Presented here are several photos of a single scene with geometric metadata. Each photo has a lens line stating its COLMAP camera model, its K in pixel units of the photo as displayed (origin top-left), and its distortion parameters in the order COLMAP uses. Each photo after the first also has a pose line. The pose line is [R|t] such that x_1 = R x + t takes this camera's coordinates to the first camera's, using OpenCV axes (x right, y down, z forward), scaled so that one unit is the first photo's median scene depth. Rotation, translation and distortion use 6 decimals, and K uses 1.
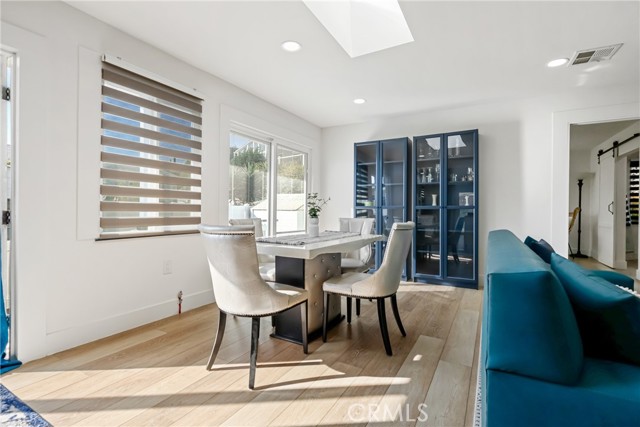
lens RADIAL K [[297.0, 0, 320.0], [0, 297.0, 213.5], [0, 0, 1]] dist [-0.001056, 0.000330]
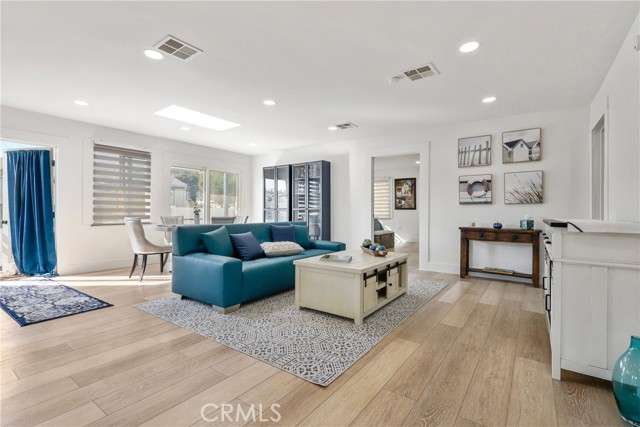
lens RADIAL K [[294.7, 0, 320.0], [0, 294.7, 213.5], [0, 0, 1]] dist [0.000544, 0.000586]
pose [[0.994742, -0.004498, -0.102312, 1.063503], [0.004438, 0.999990, -0.000815, 0.009812], [0.102315, 0.000357, 0.994752, -0.920609]]
